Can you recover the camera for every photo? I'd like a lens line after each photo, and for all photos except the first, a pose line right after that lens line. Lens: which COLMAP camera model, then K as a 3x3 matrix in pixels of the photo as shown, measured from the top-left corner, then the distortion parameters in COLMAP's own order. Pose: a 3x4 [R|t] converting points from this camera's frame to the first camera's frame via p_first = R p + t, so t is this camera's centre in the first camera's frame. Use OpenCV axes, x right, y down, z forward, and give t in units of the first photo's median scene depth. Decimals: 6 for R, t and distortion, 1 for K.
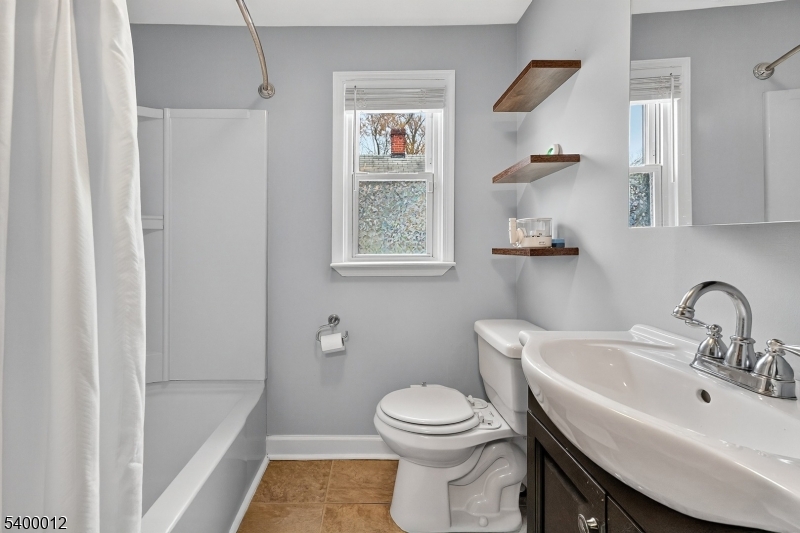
lens RADIAL K [[359.5, 0, 397.8], [0, 359.5, 243.1], [0, 0, 1]] dist [0.031536, 0.000118]
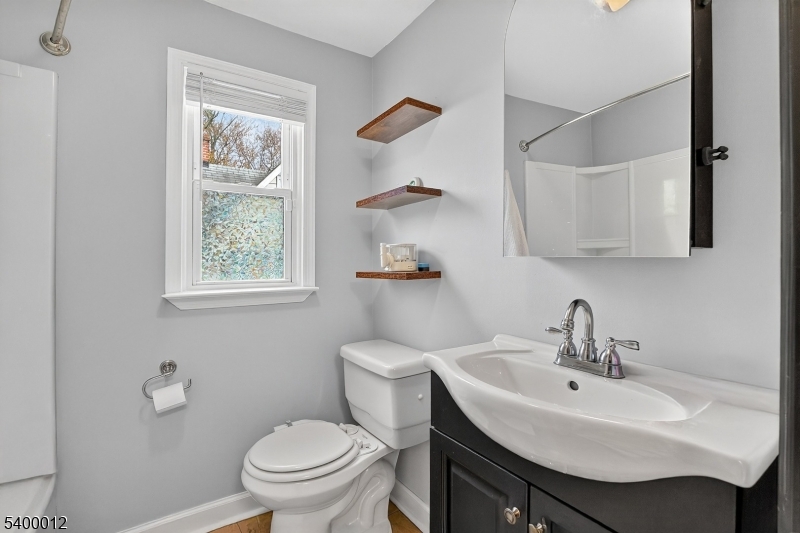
lens RADIAL K [[353.3, 0, 396.8], [0, 353.3, 262.9], [0, 0, 1]] dist [-0.001180, -0.000191]
pose [[0.853824, 0.001282, 0.520560, -0.172263], [-0.001651, 0.999999, 0.000247, -0.012547], [-0.520558, -0.001070, 0.853825, 0.111813]]
